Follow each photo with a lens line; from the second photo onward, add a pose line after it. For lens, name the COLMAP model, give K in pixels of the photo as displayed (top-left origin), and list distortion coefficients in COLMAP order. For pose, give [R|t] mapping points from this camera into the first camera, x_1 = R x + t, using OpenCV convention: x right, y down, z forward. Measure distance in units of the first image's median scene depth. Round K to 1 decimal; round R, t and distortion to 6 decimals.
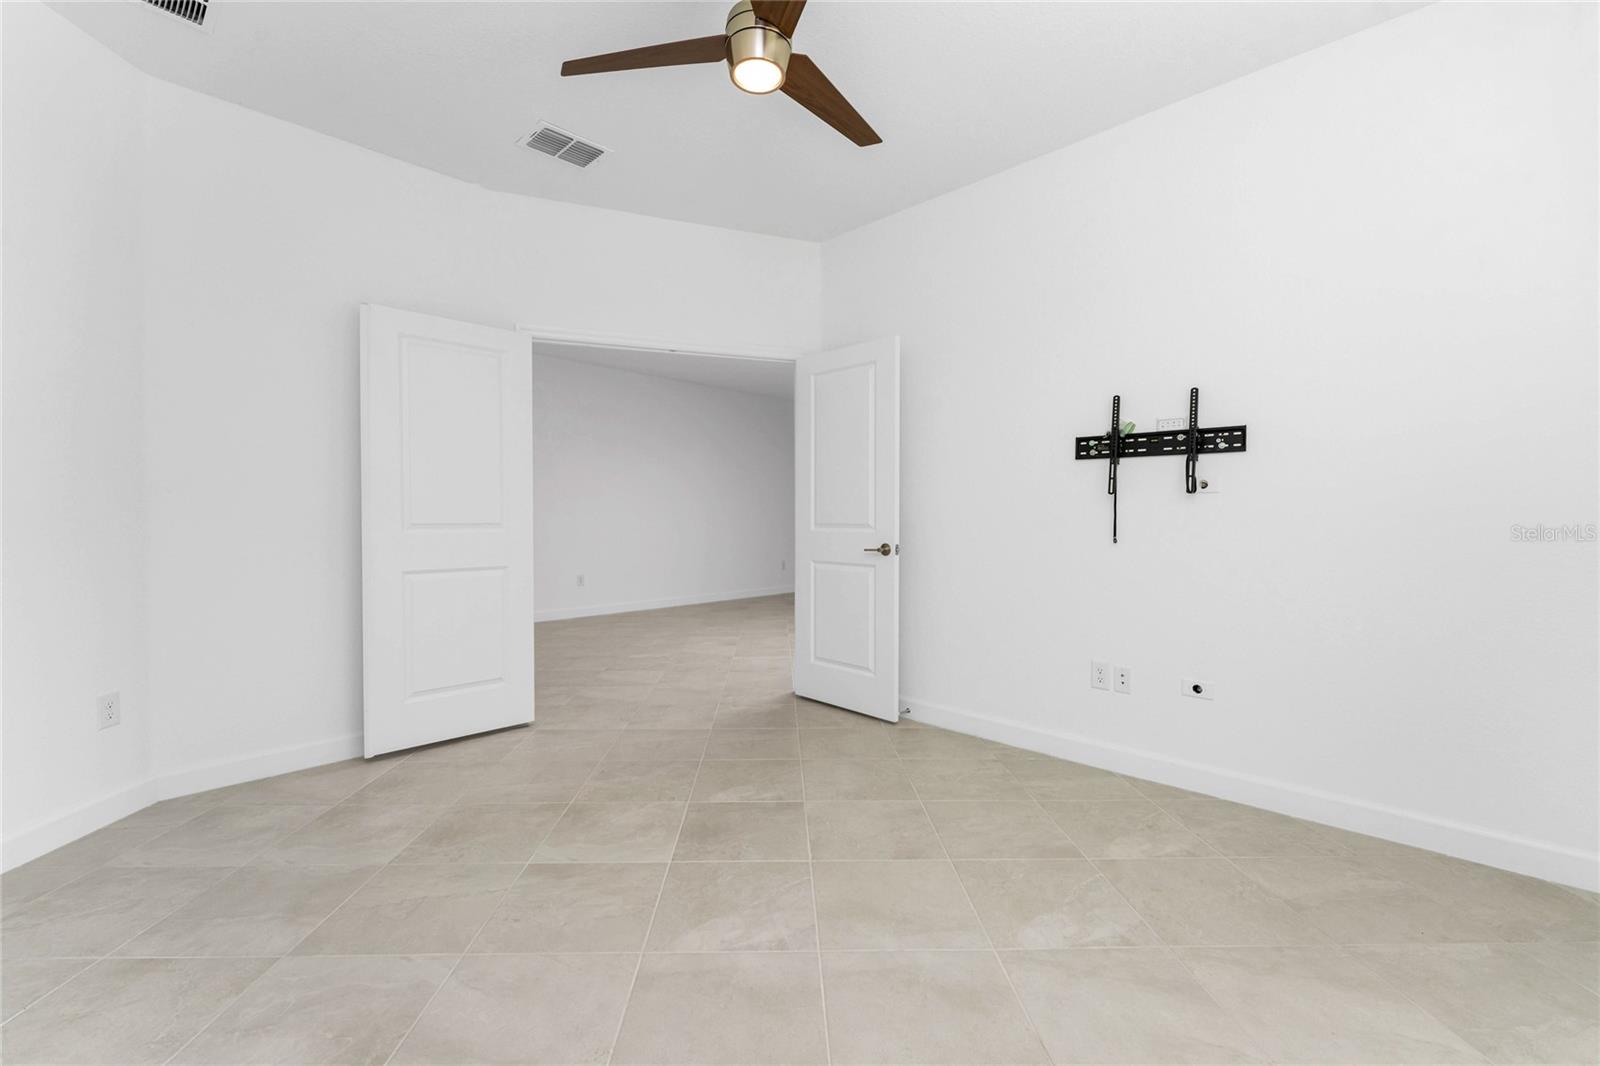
lens RADIAL K [[673.6, 0, 800.0], [0, 673.6, 533.0], [0, 0, 1]] dist [0.001088, -0.000142]
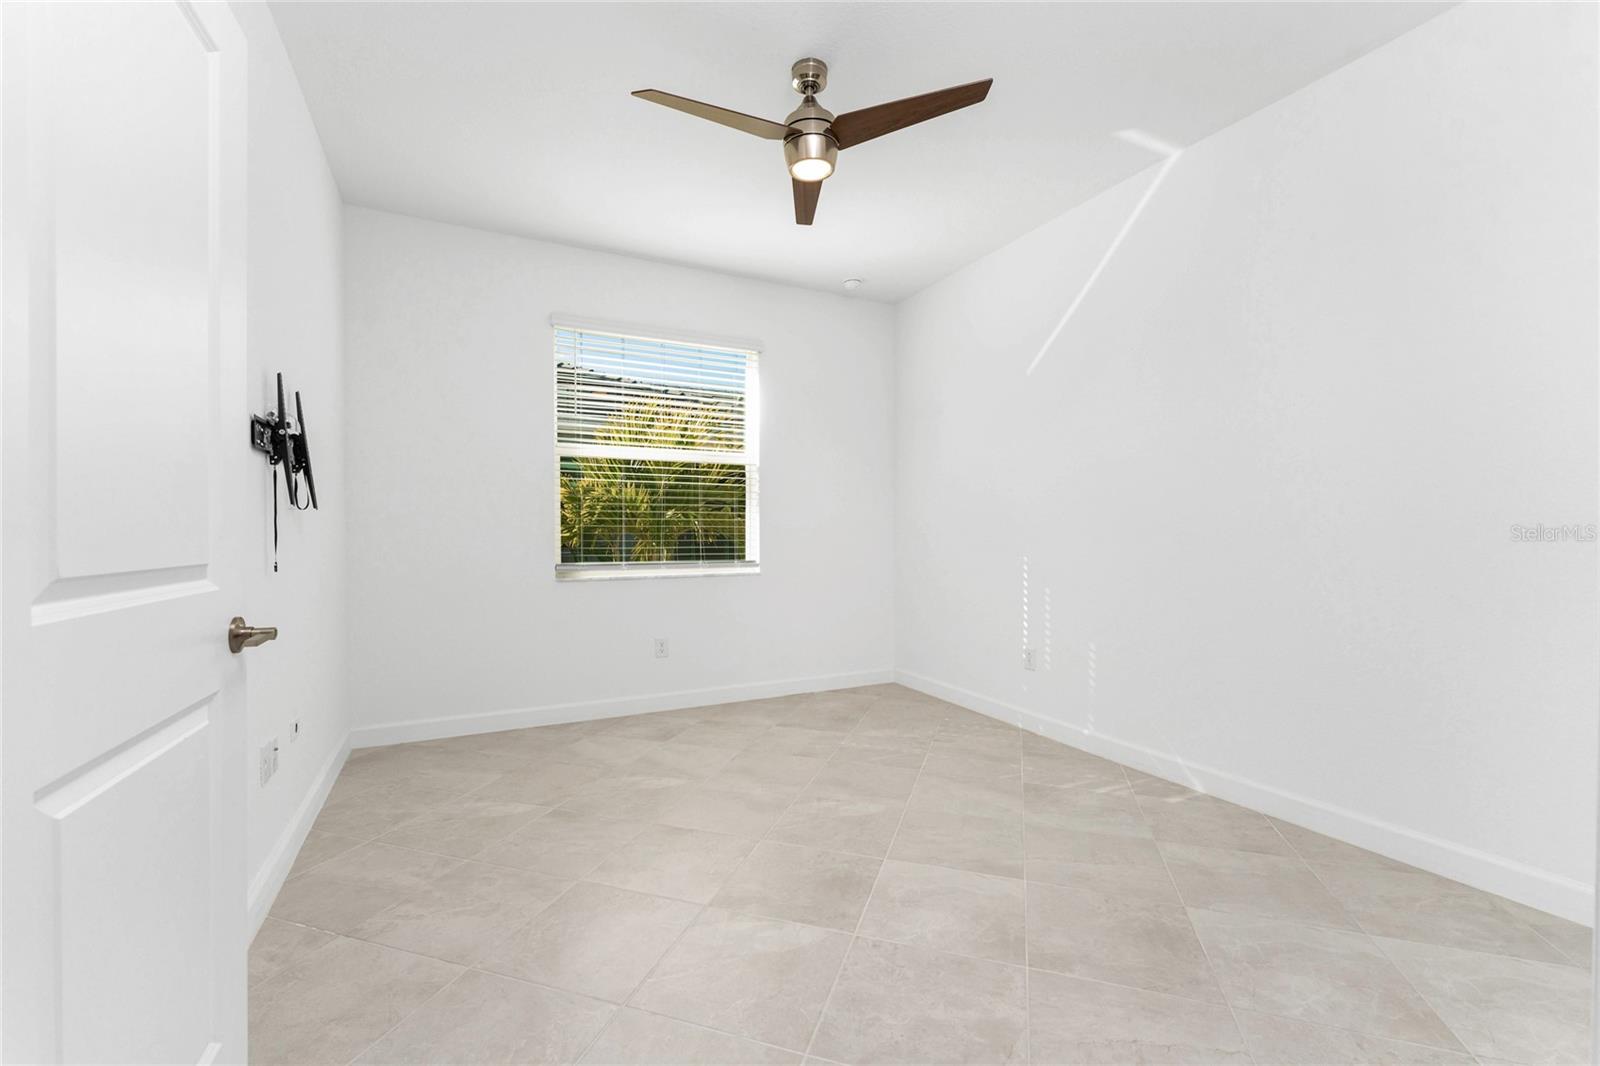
lens RADIAL K [[673.6, 0, 800.0], [0, 673.6, 533.0], [0, 0, 1]] dist [0.001088, -0.000142]
pose [[-0.940772, -0.000497, 0.339038, -0.392626], [0.008508, 0.999649, 0.025074, -0.048143], [-0.338932, 0.026474, -0.940438, 1.868647]]
